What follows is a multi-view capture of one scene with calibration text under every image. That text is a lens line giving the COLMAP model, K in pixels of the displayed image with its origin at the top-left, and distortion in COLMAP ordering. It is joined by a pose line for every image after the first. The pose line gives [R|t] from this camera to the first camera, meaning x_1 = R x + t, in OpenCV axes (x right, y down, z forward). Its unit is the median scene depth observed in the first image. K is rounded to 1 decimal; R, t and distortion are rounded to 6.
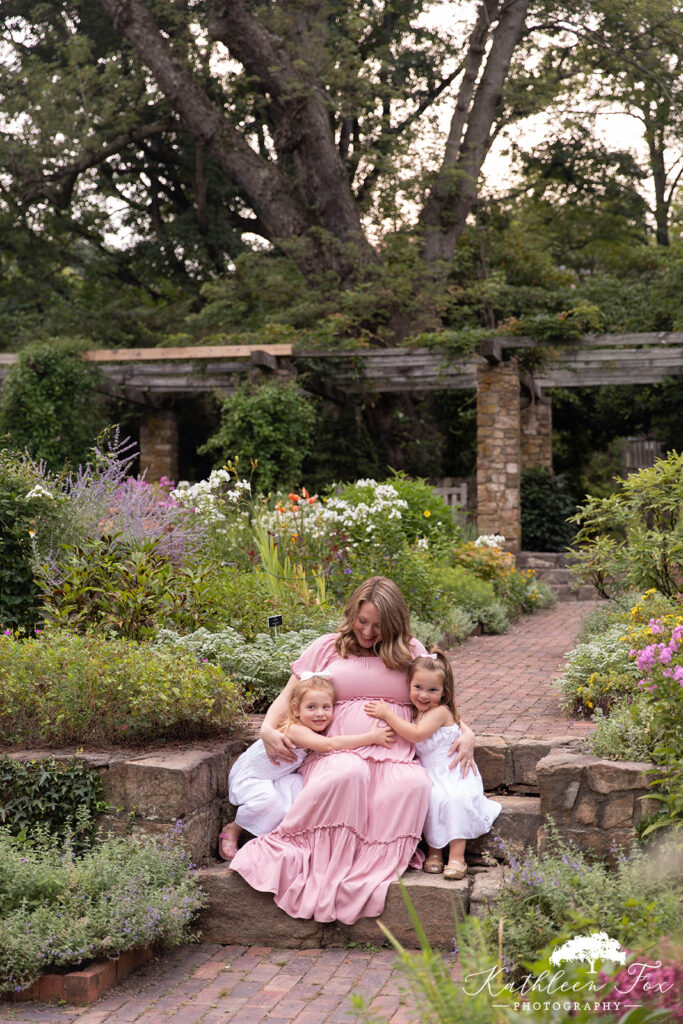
lens RADIAL K [[1662.0, 0, 341.5], [0, 1662.0, 512.0], [0, 0, 1]] dist [0.017604, -0.160406]
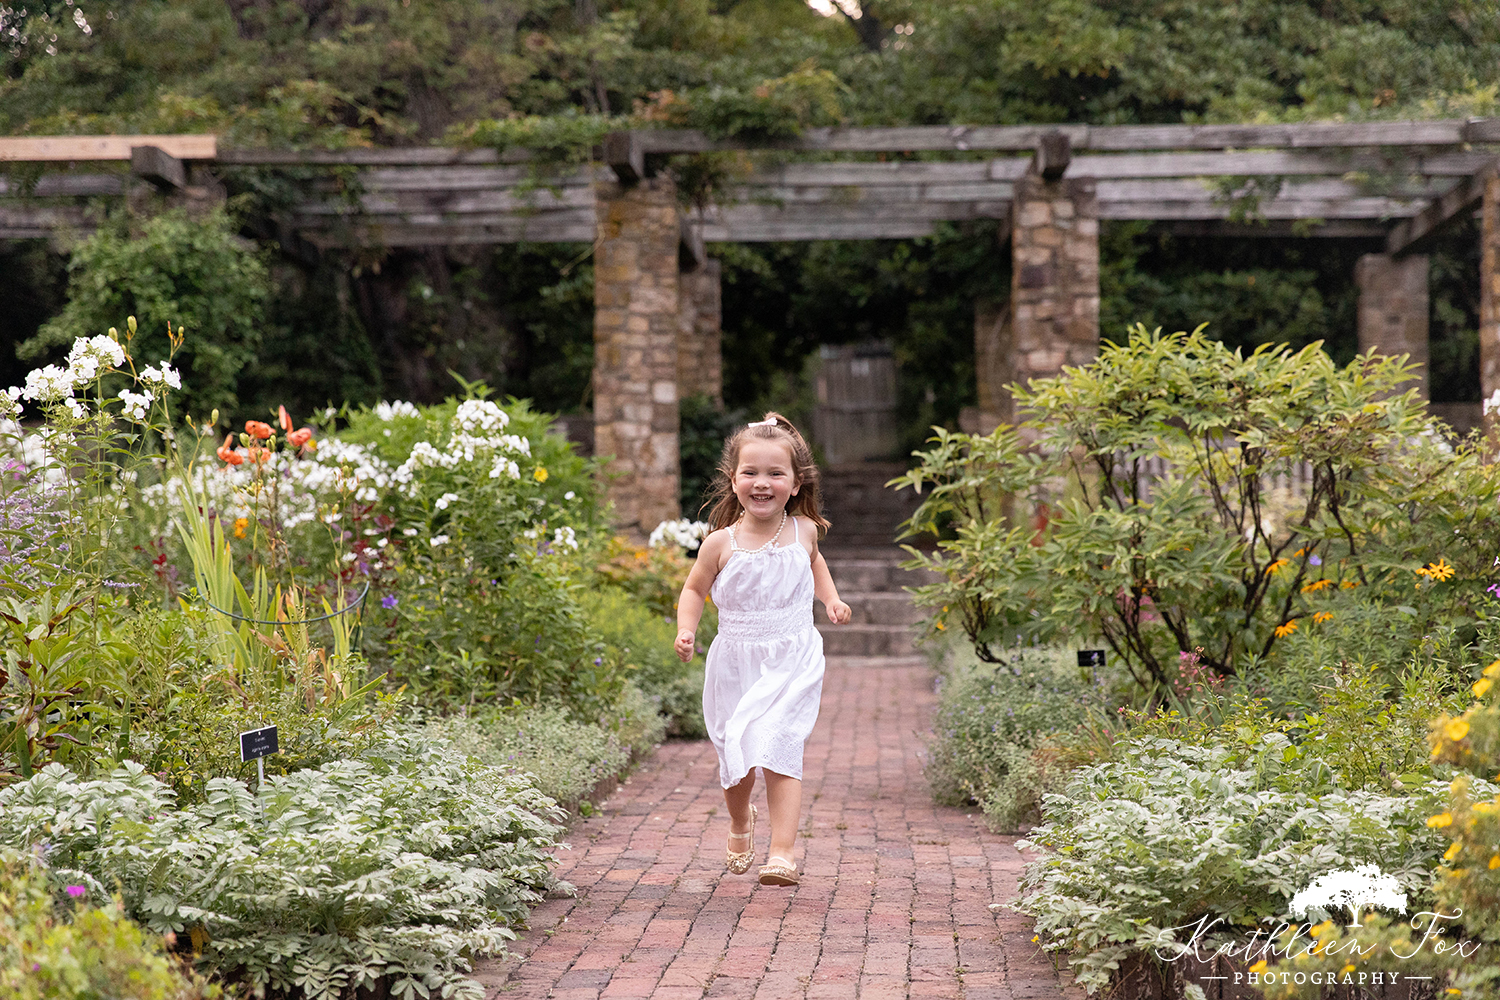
lens RADIAL K [[2962.0, 0, 750.0], [0, 2962.0, 500.0], [0, 0, 1]] dist [0.025591, -0.214296]
pose [[0.987485, 0.002720, 0.157687, -0.012309], [-0.003169, 0.999992, 0.002596, 0.003603], [-0.157679, -0.003064, 0.987486, 0.116805]]
